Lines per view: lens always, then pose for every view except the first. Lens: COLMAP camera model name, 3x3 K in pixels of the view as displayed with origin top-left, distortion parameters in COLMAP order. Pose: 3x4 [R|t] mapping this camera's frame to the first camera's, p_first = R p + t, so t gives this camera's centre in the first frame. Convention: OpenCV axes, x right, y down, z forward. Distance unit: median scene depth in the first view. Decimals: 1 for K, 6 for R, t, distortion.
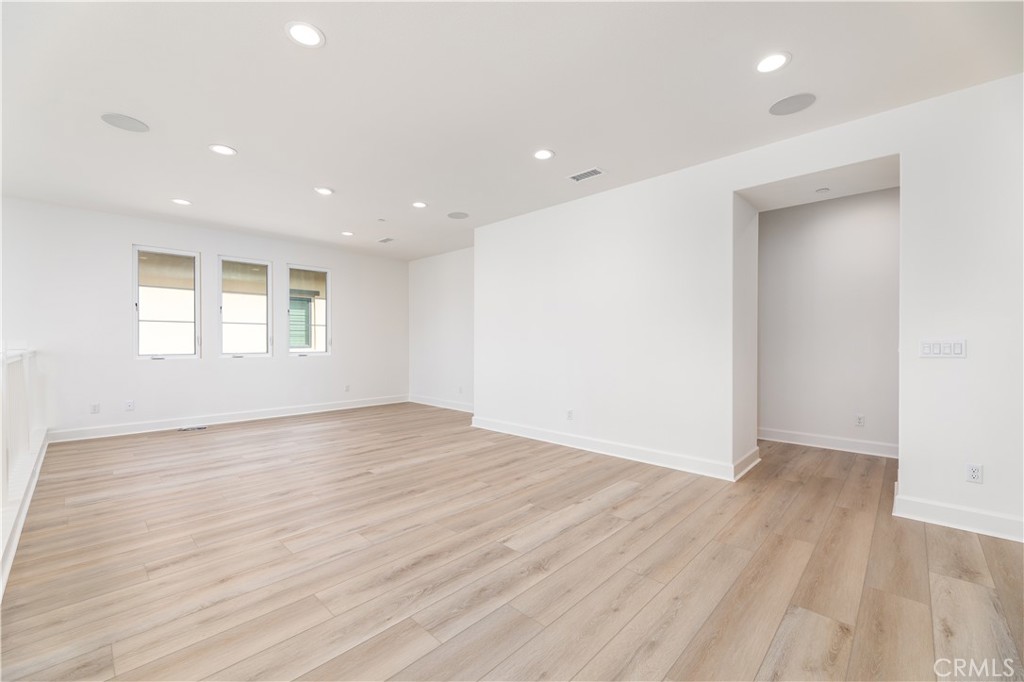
lens RADIAL K [[416.7, 0, 508.2], [0, 416.7, 343.1], [0, 0, 1]] dist [-0.004416, -0.000116]
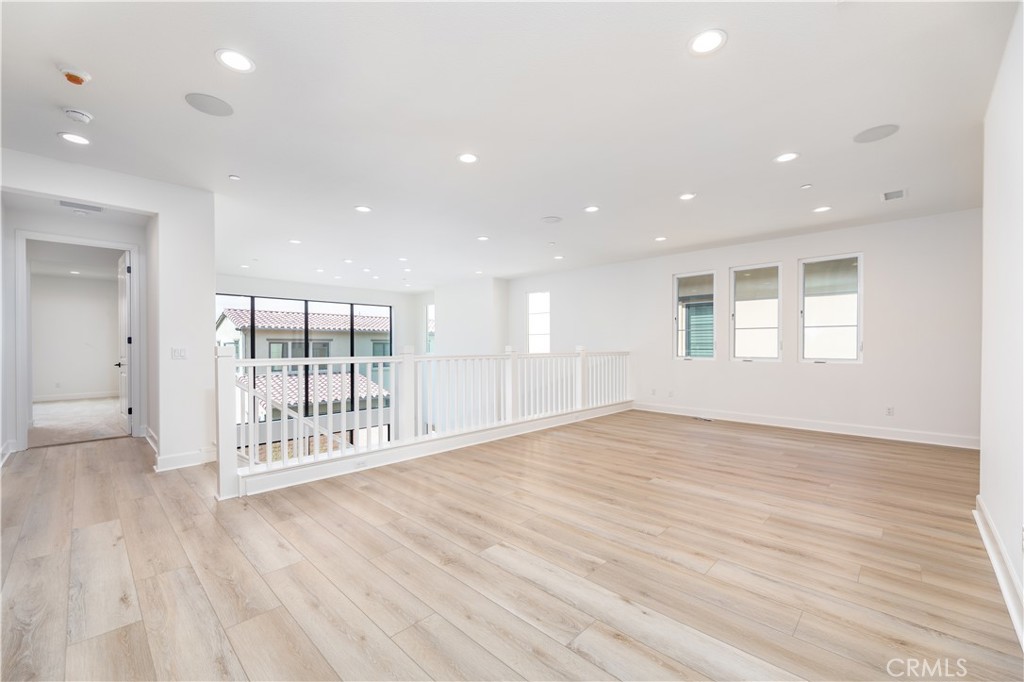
lens RADIAL K [[416.7, 0, 508.3], [0, 416.7, 344.3], [0, 0, 1]] dist [-0.004416, -0.000116]
pose [[-0.005300, -0.002890, -0.999982, 0.741866], [-0.004709, 0.999985, -0.002865, -0.004726], [0.999975, 0.004694, -0.005314, 0.755887]]
